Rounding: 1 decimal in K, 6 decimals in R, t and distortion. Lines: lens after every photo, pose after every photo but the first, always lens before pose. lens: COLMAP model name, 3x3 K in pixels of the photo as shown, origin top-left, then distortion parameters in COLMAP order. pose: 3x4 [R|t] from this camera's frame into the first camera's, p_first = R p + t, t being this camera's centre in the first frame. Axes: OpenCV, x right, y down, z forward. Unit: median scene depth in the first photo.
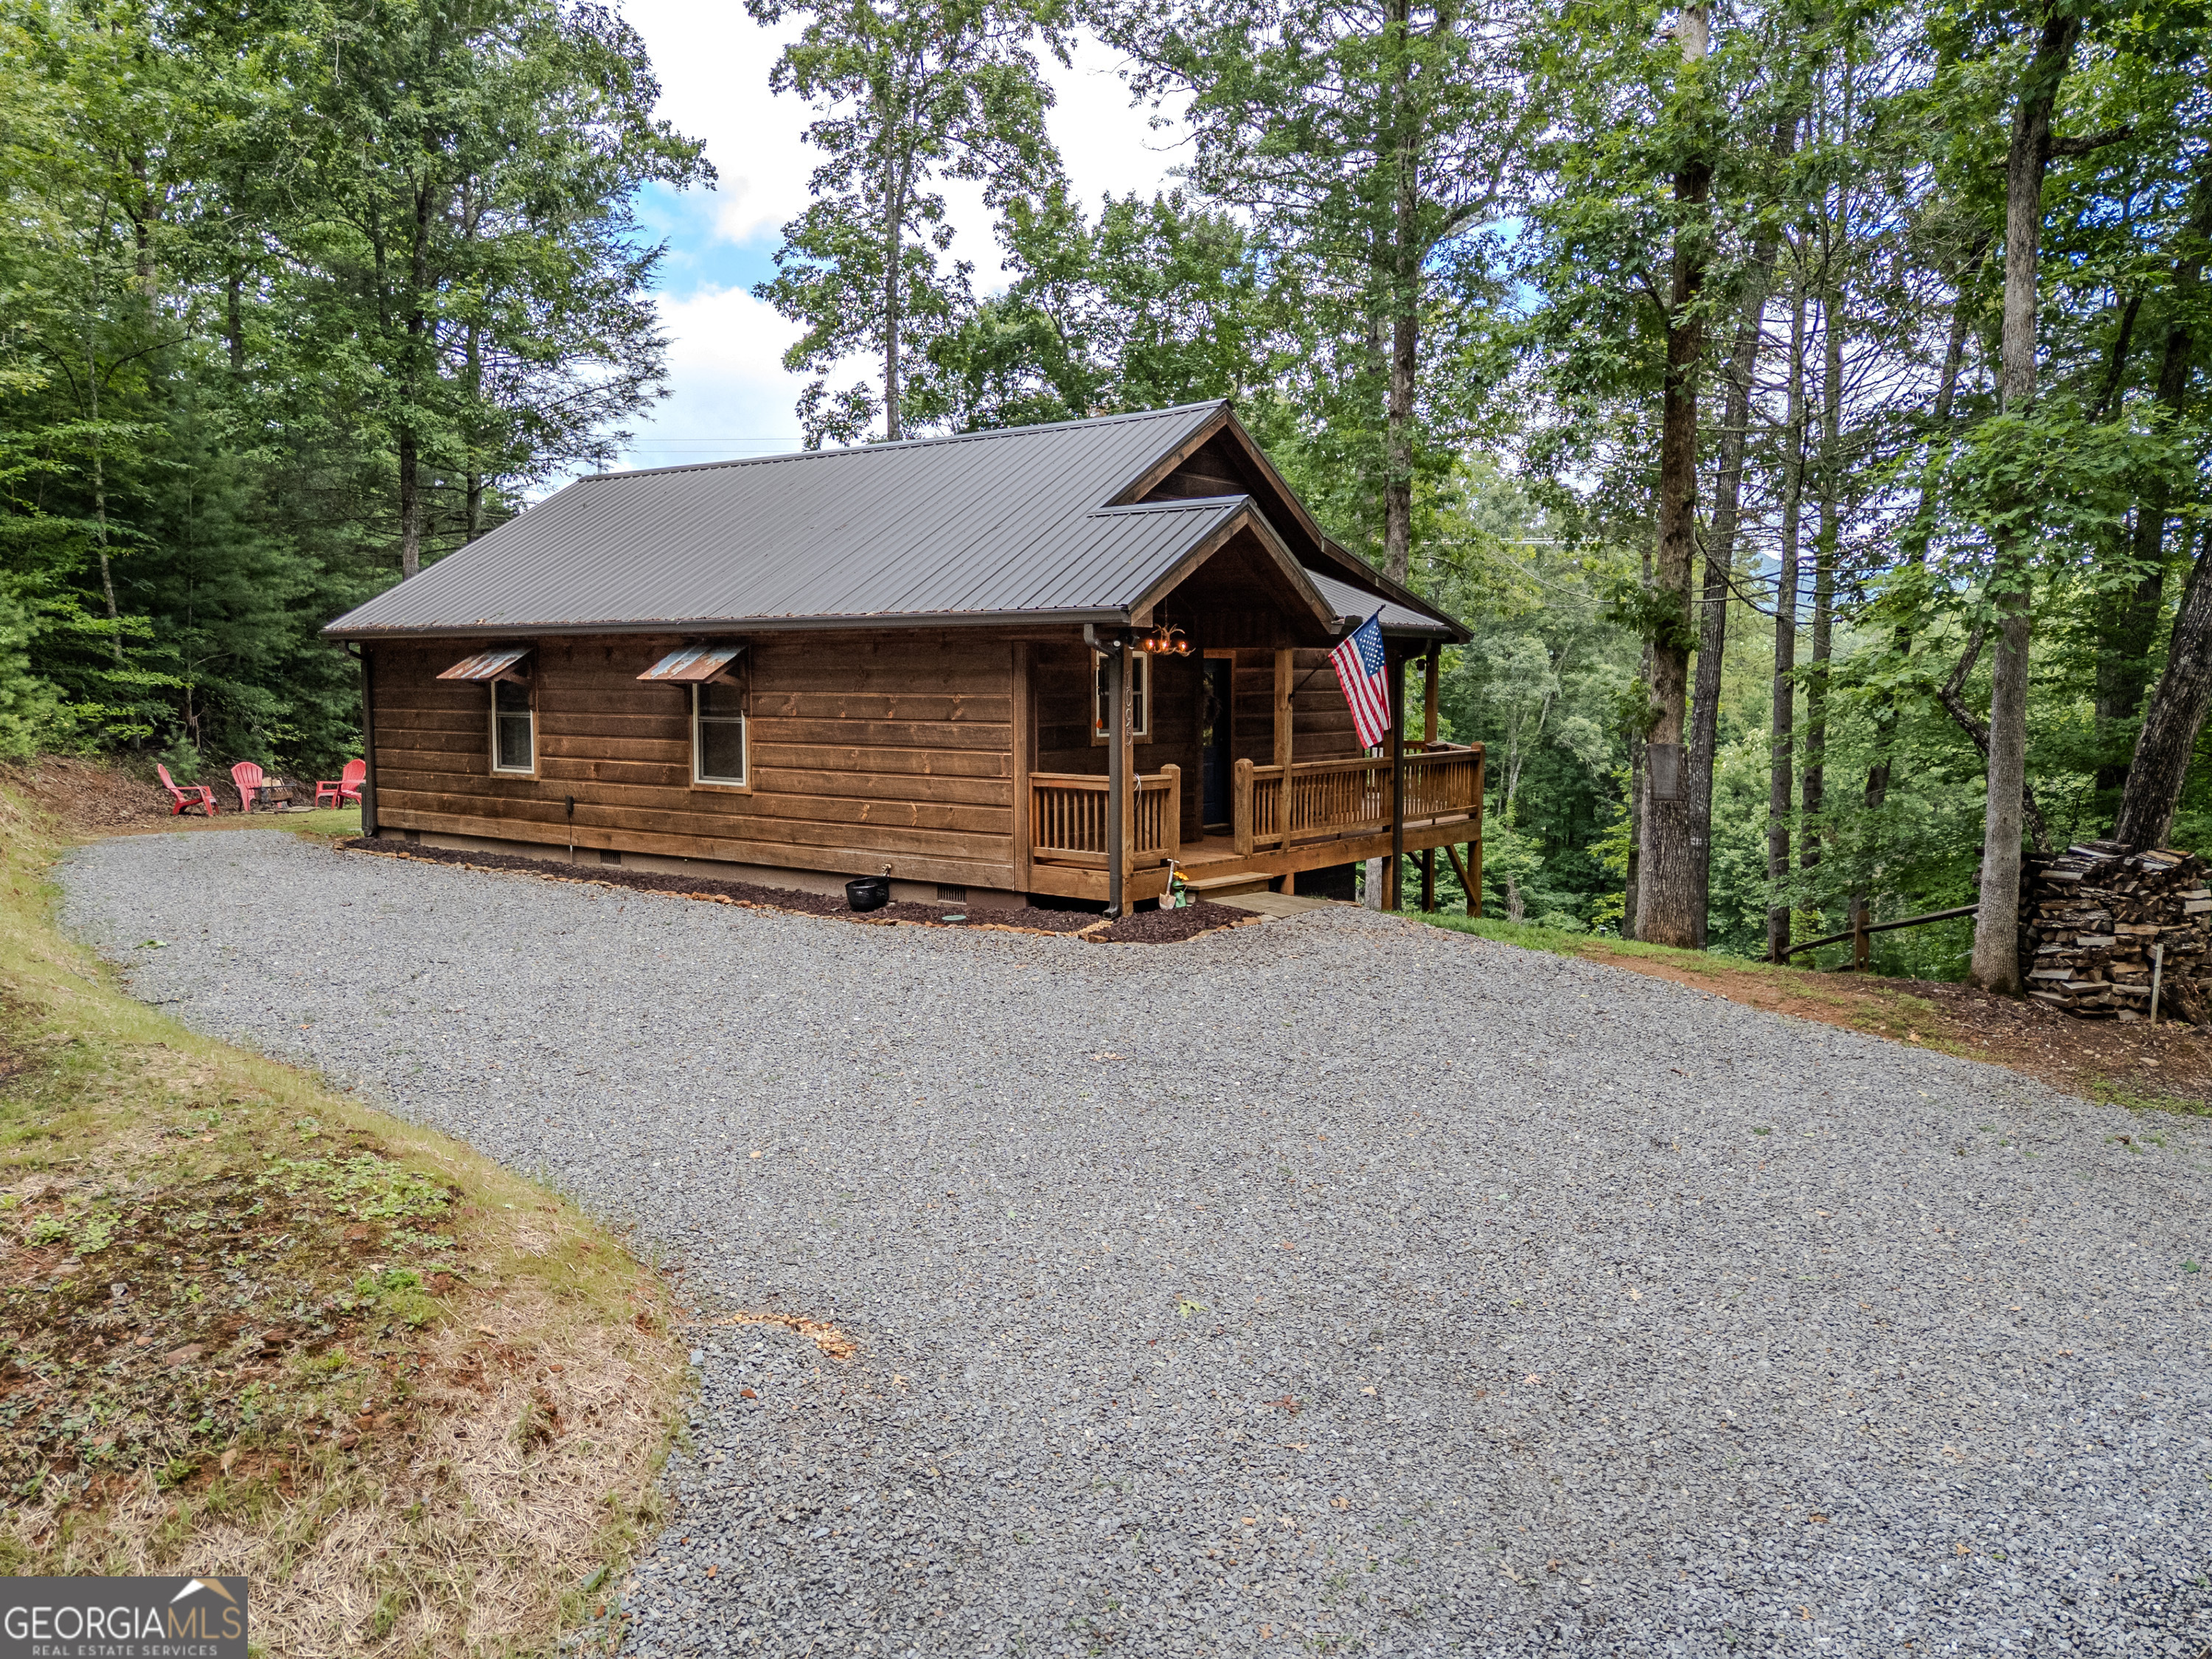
lens RADIAL K [[1628.7, 0, 1112.9], [0, 1628.7, 828.0], [0, 0, 1]] dist [0.094473, -0.094245]
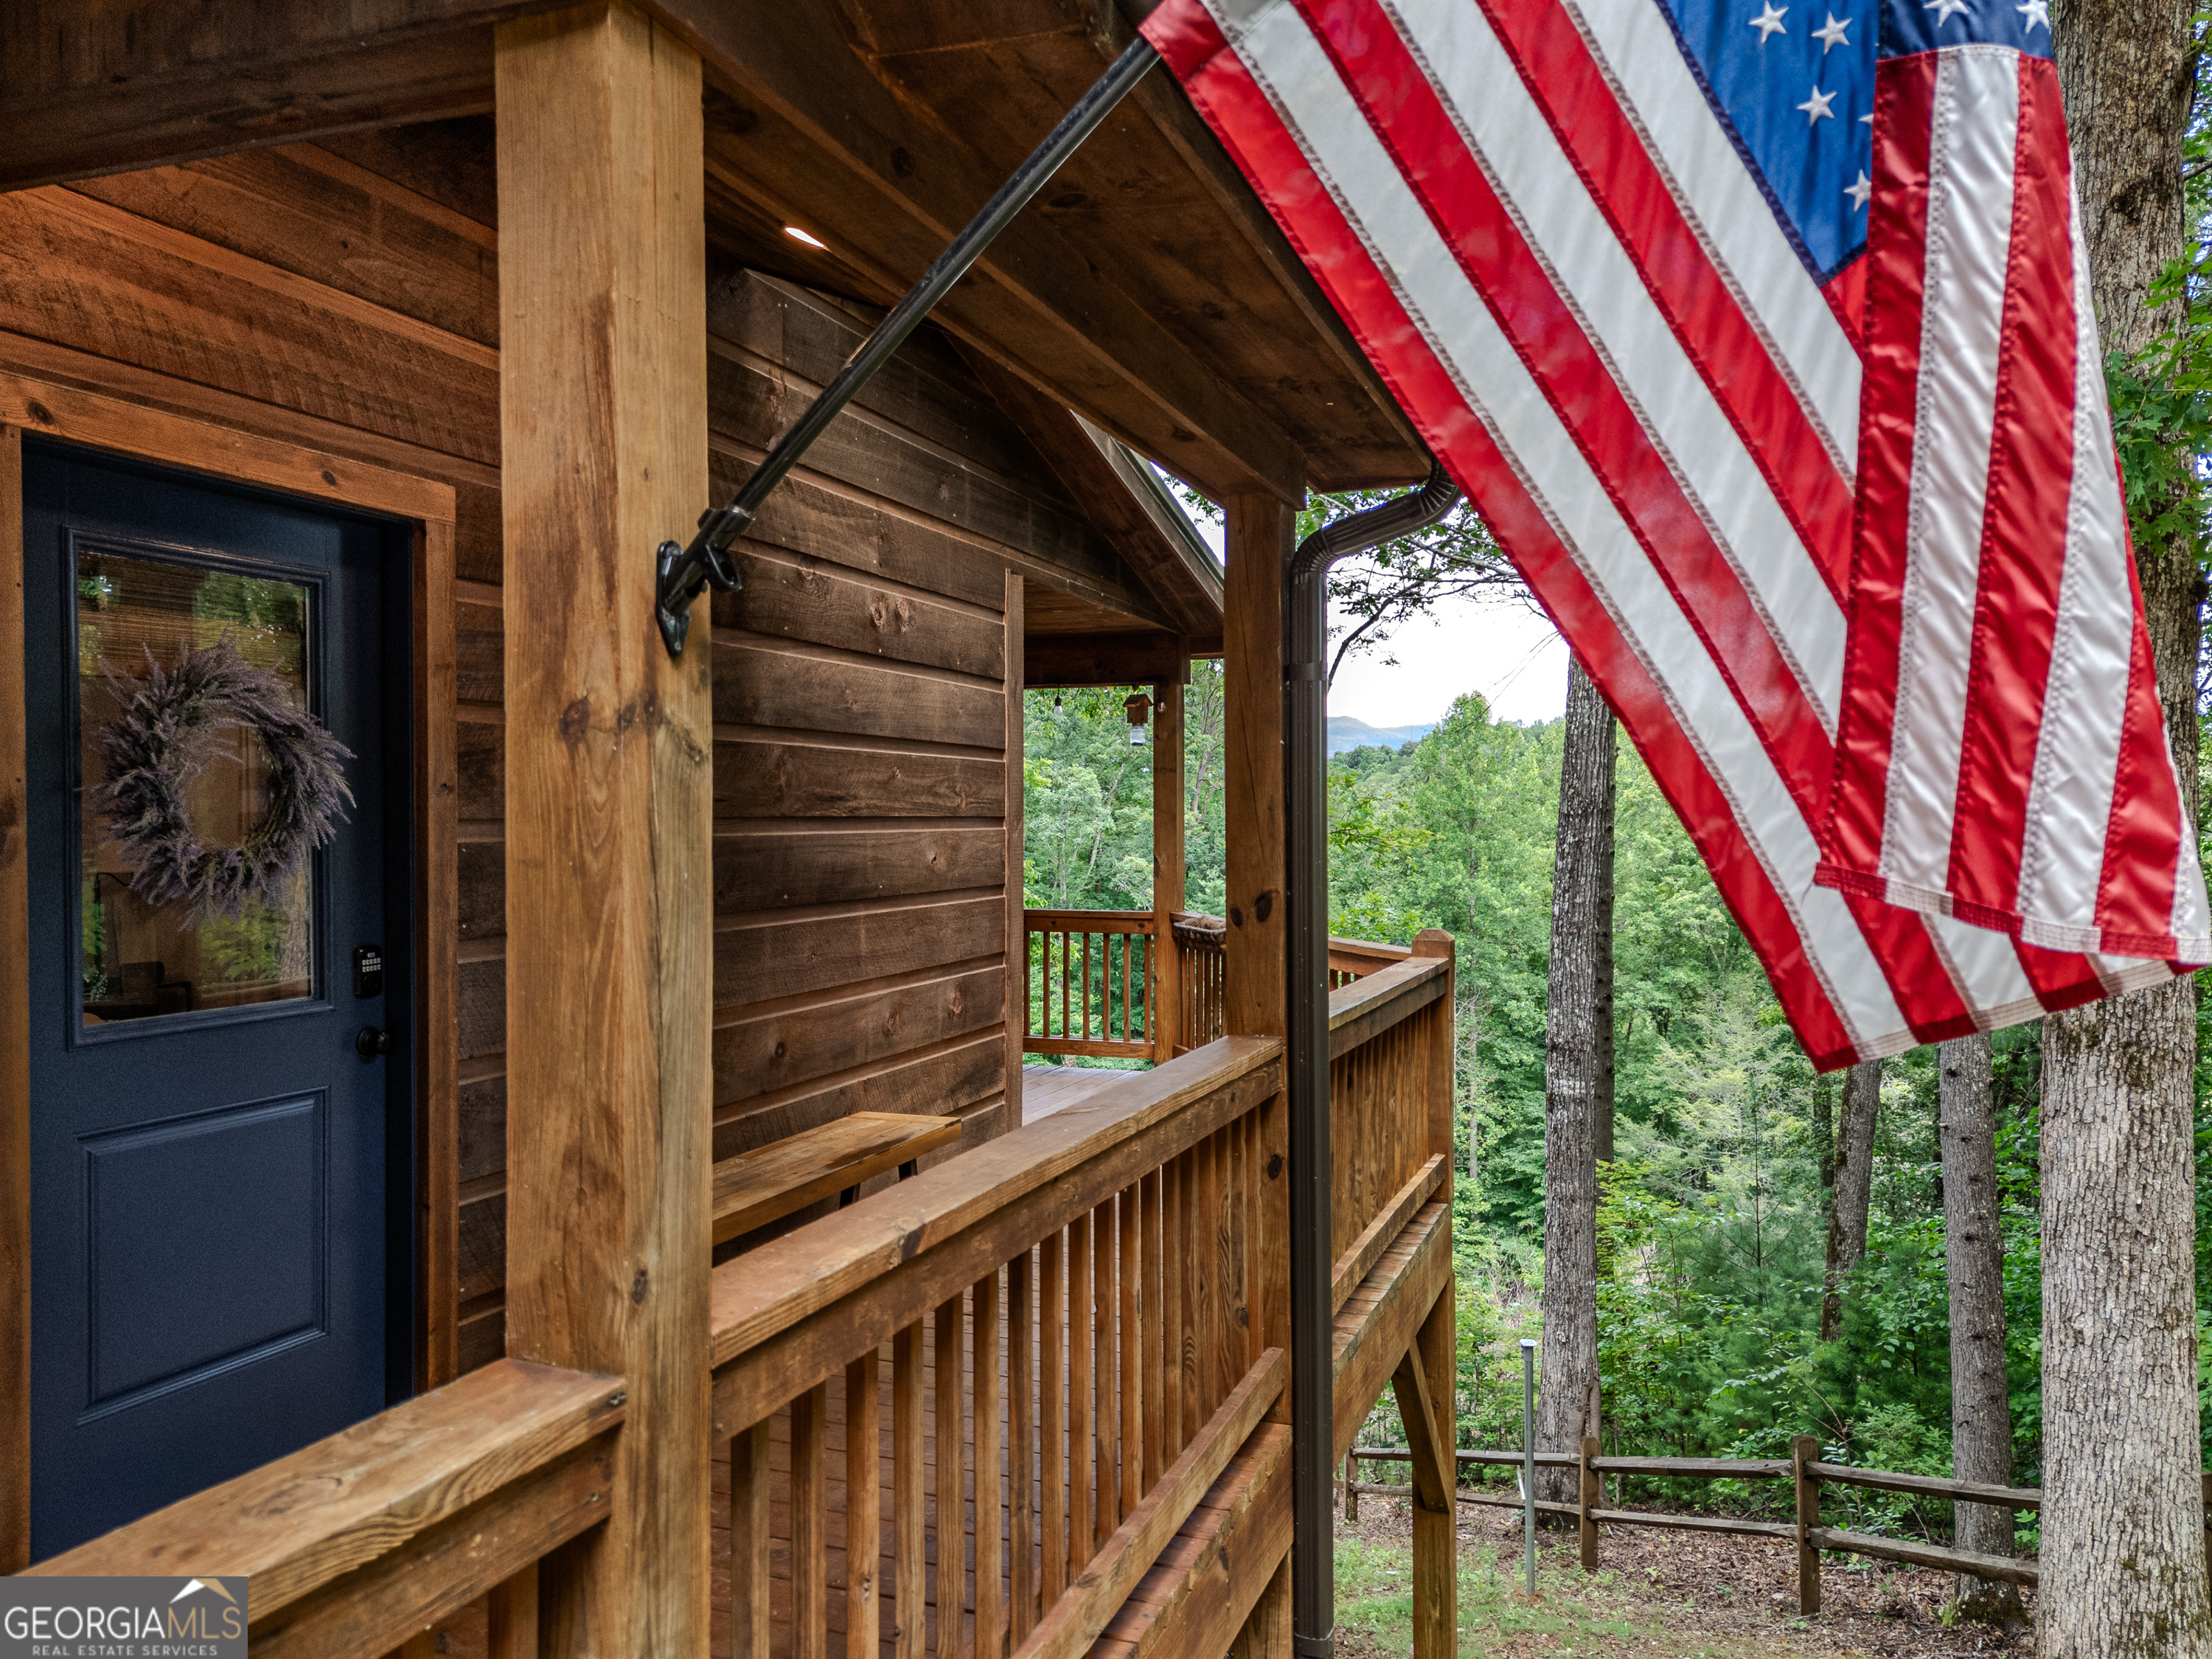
lens RADIAL K [[1628.7, 0, 1112.9], [0, 1628.7, 828.0], [0, 0, 1]] dist [0.094473, -0.094245]
pose [[0.957447, -0.001646, 0.288606, 0.065373], [0.026636, 0.996220, -0.082682, -0.036629], [-0.287379, 0.086851, 0.953871, 0.562326]]
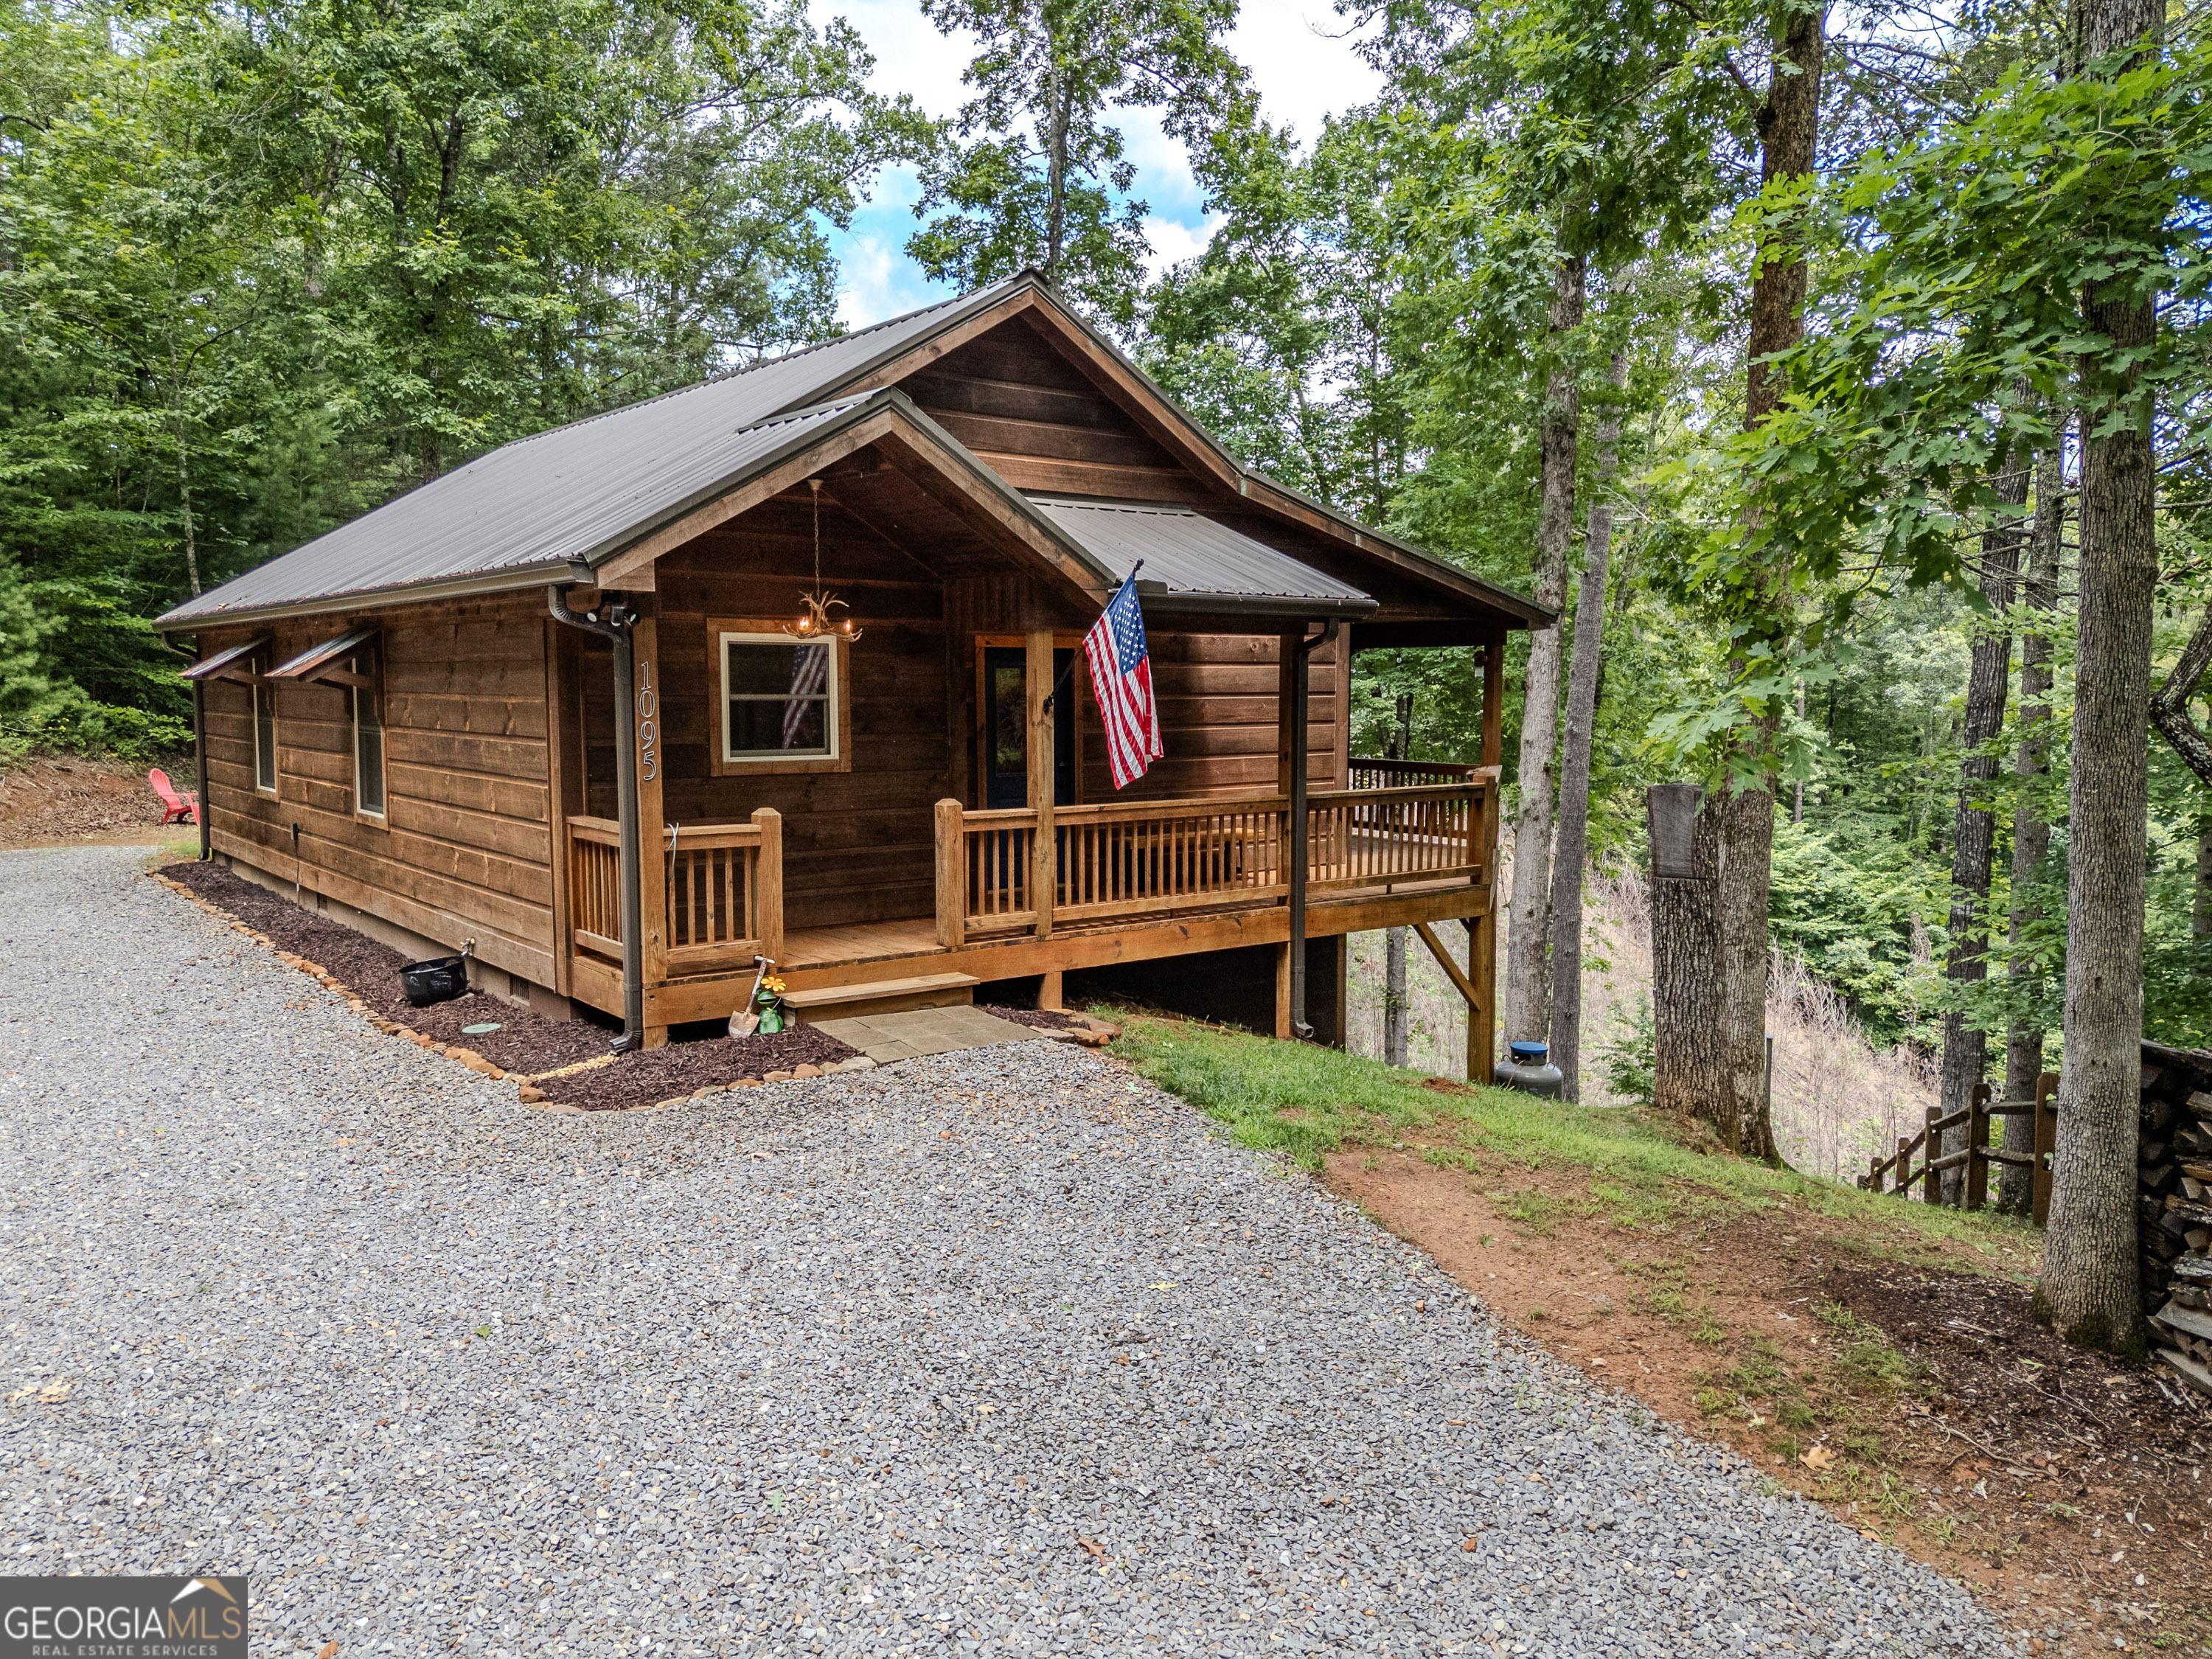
lens RADIAL K [[1628.7, 0, 1112.9], [0, 1628.7, 828.0], [0, 0, 1]] dist [0.094473, -0.094245]
pose [[0.968049, 0.024036, -0.249605, 0.185393], [-0.024365, 0.999702, 0.001772, -0.020325], [0.249573, 0.004366, 0.968346, 0.230264]]
